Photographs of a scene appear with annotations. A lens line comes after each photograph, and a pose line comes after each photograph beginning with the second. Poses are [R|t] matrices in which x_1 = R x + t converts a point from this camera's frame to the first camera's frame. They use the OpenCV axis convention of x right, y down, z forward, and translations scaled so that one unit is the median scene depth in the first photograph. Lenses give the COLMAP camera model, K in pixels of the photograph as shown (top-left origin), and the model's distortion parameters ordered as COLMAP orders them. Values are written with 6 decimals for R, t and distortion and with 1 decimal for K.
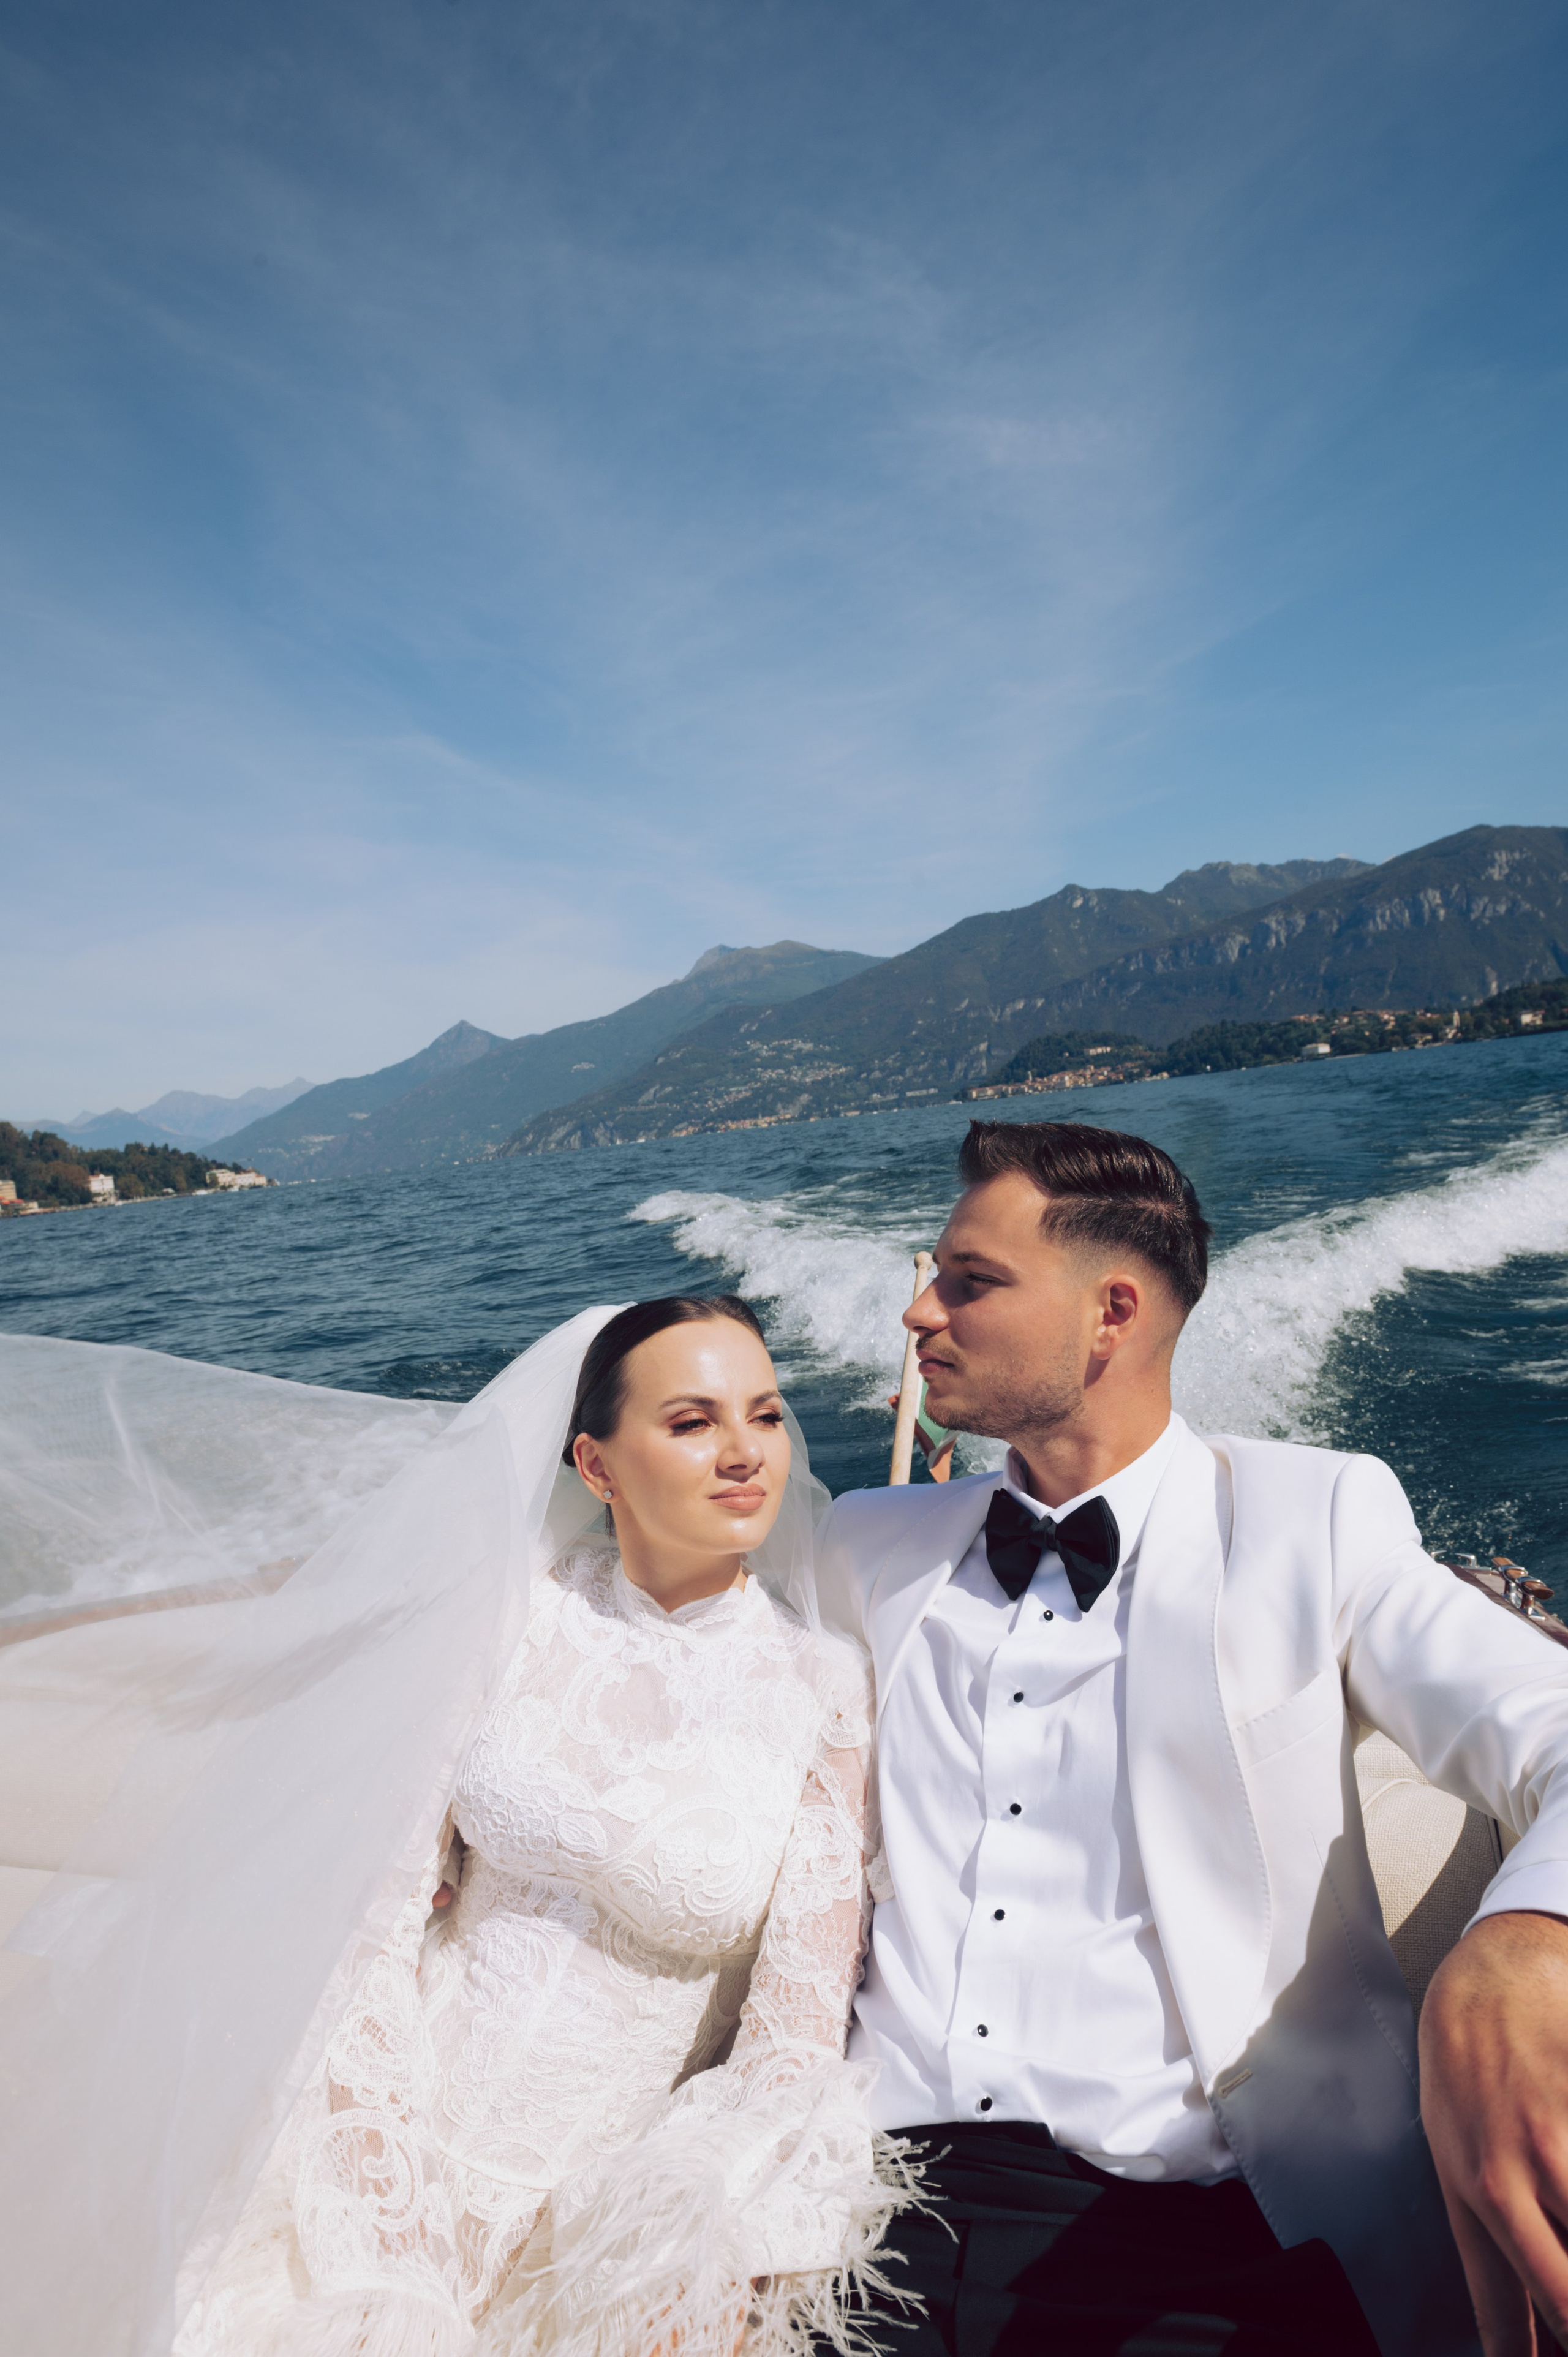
lens RADIAL K [[1590.6, 0, 784.0], [0, 1590.6, 1178.5], [0, 0, 1]] dist [-0.053866, -0.002446]
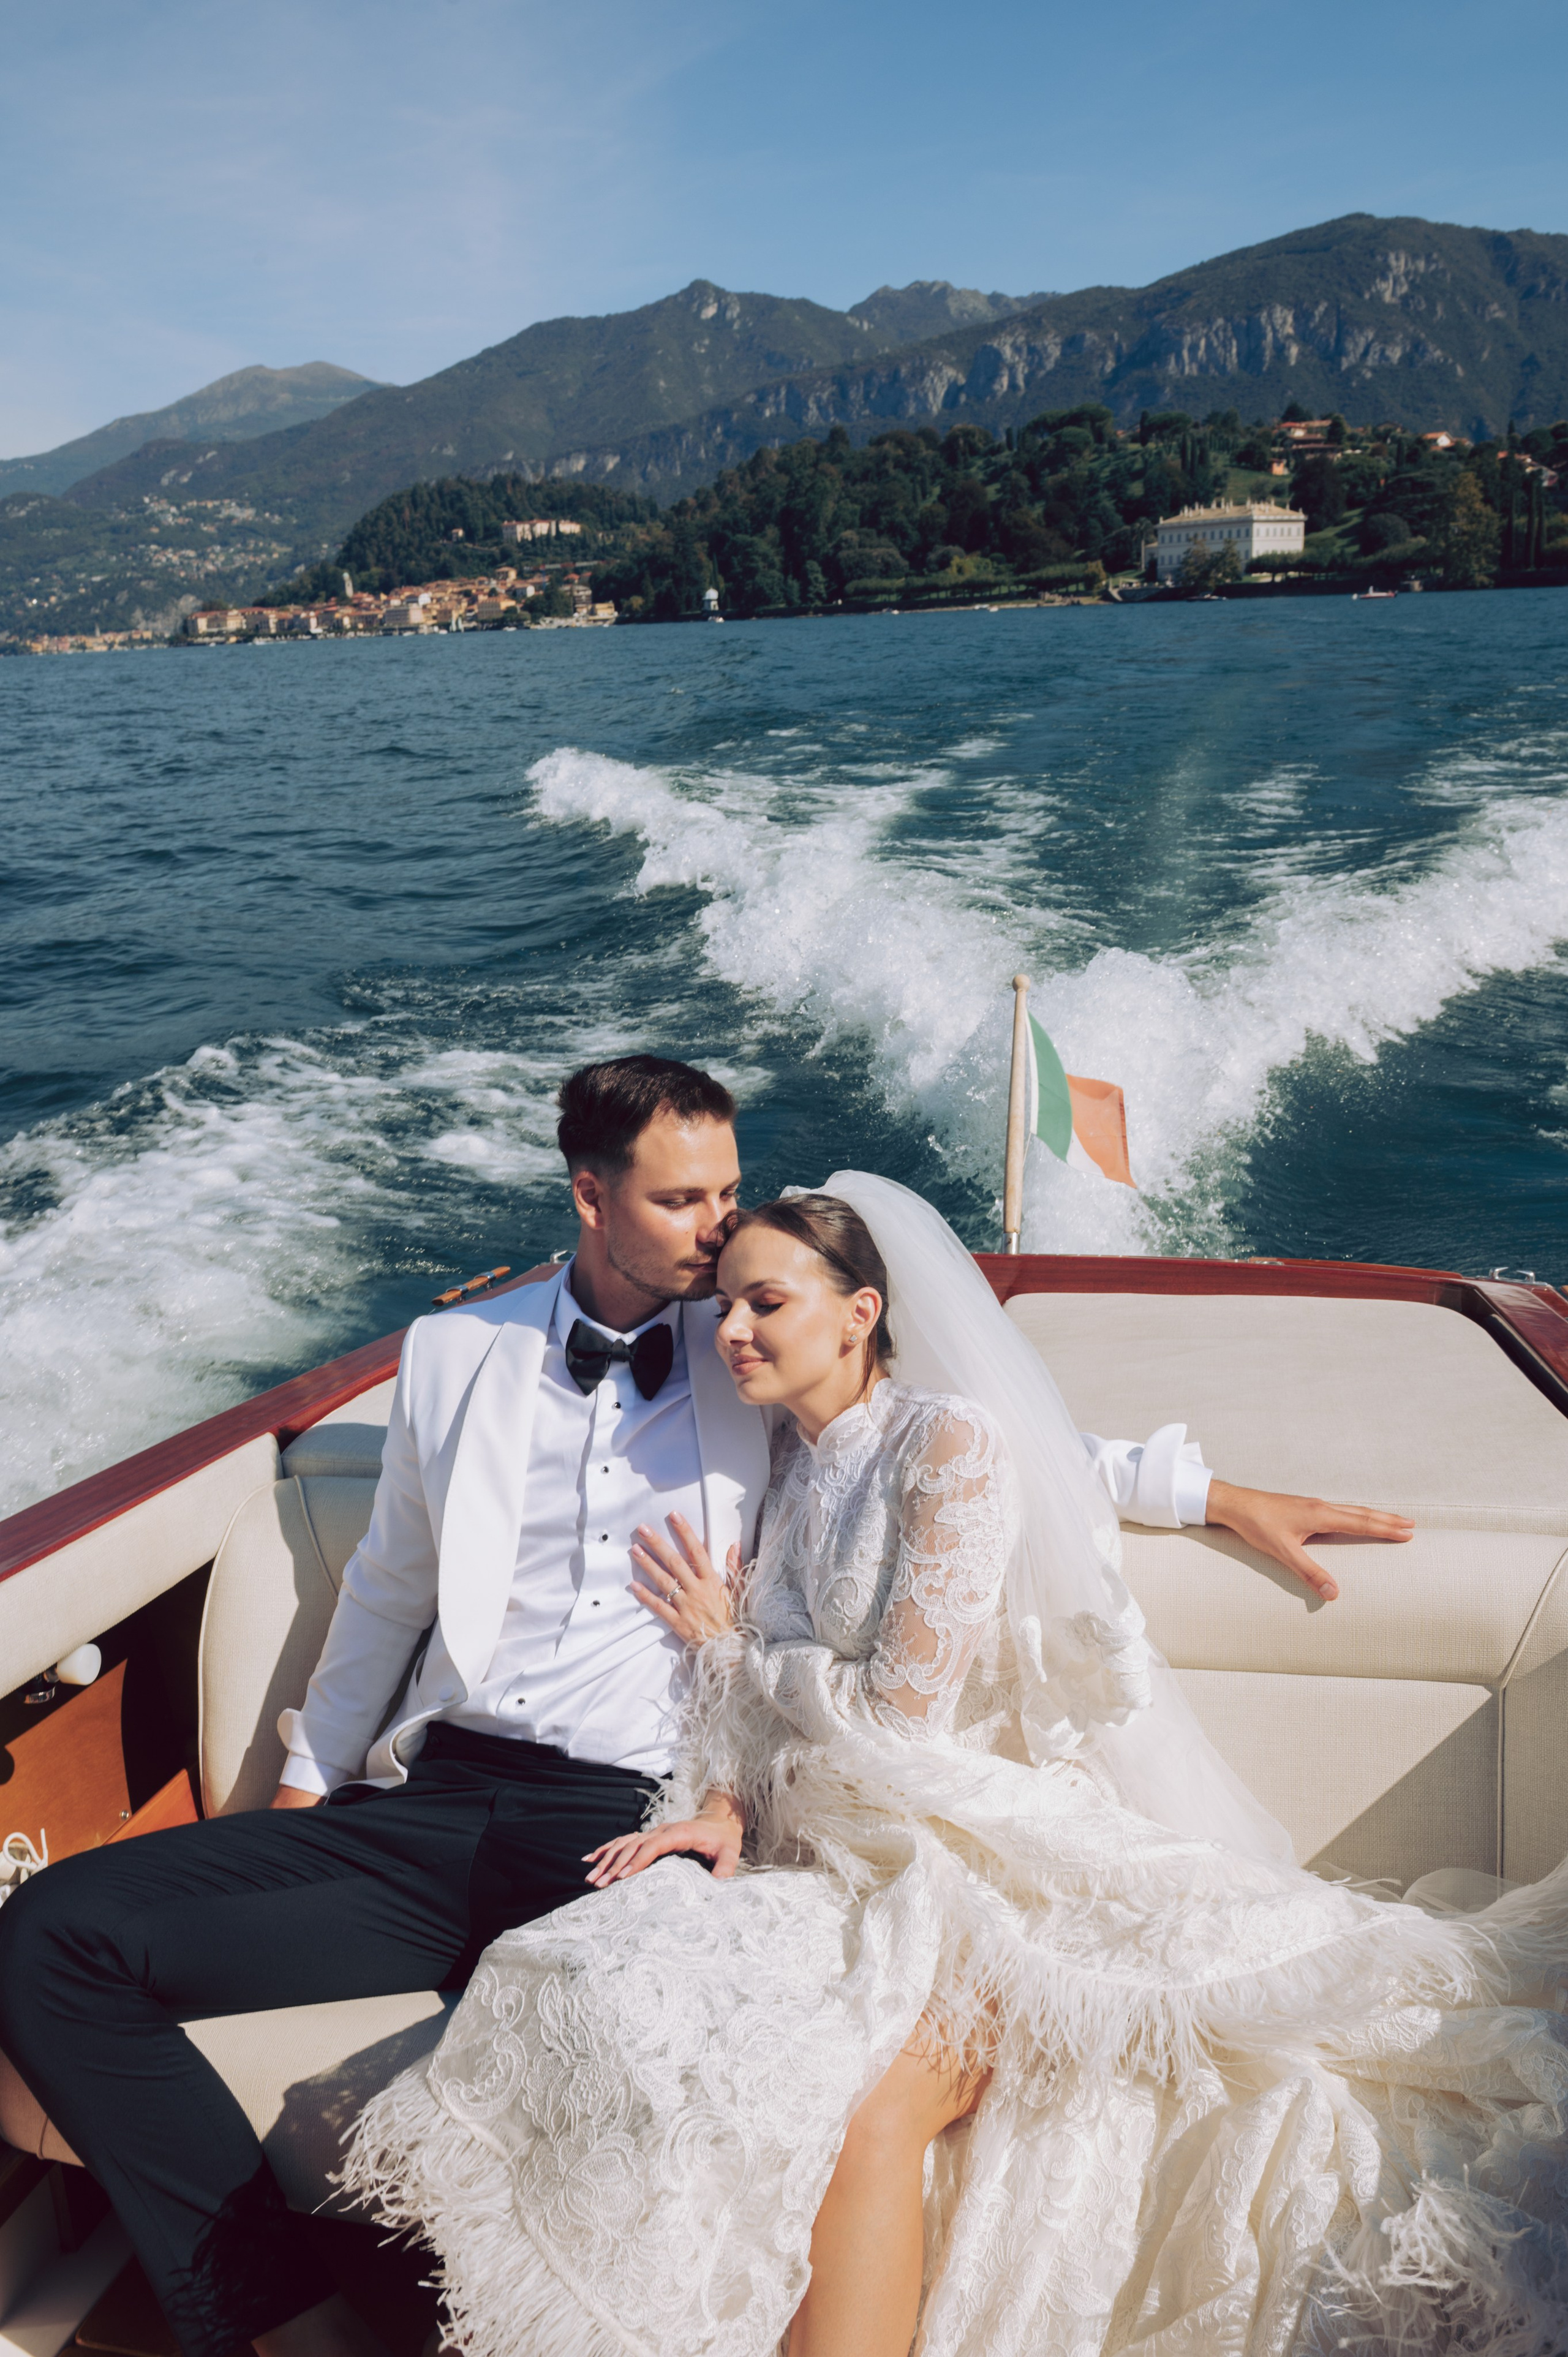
lens RADIAL K [[1793.5, 0, 784.0], [0, 1793.5, 1178.5], [0, 0, 1]] dist [-0.039046, 0.002255]
pose [[0.978533, 0.011857, 0.205750, 0.095535], [-0.063615, 0.966970, 0.246823, -0.022456], [-0.196027, -0.254613, 0.946966, 0.310195]]
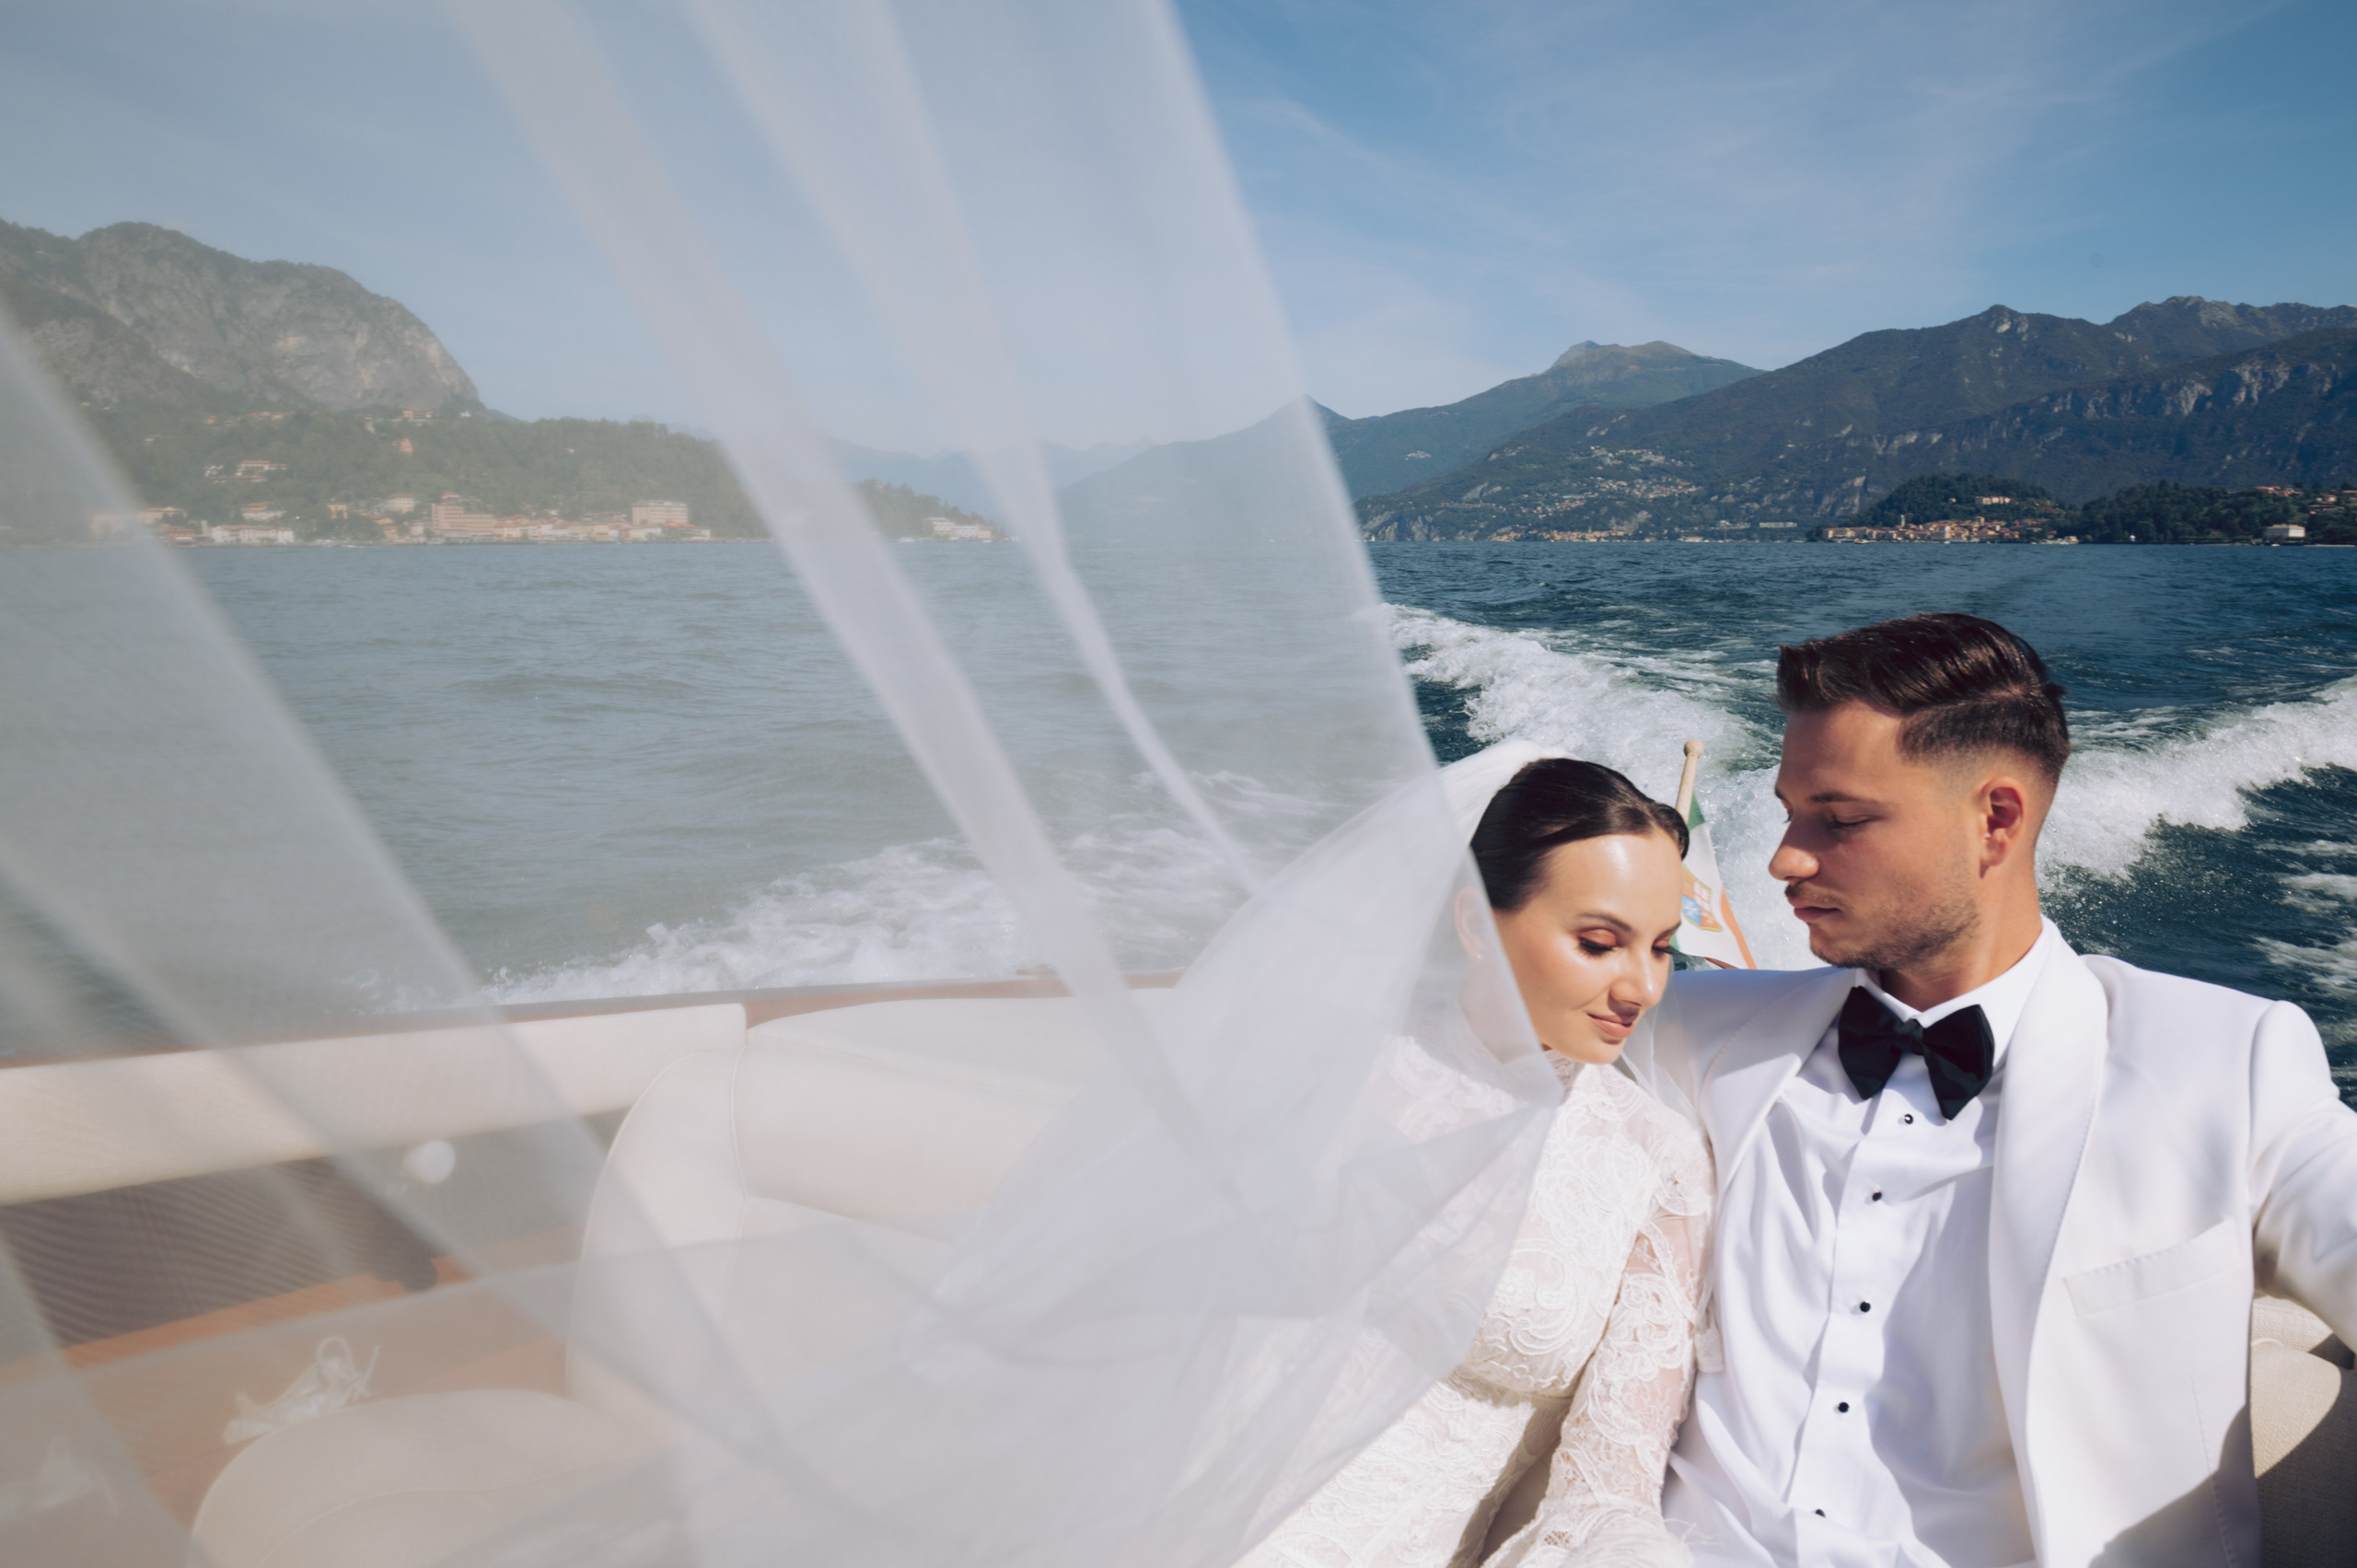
lens RADIAL K [[1609.1, 0, 1178.5], [0, 1609.1, 784.0], [0, 0, 1]] dist [-0.055791, -0.000938]
pose [[0.956108, 0.155837, -0.248139, 0.010031], [-0.121718, 0.981553, 0.147442, -0.002600], [0.266539, -0.110768, 0.957438, 0.040762]]
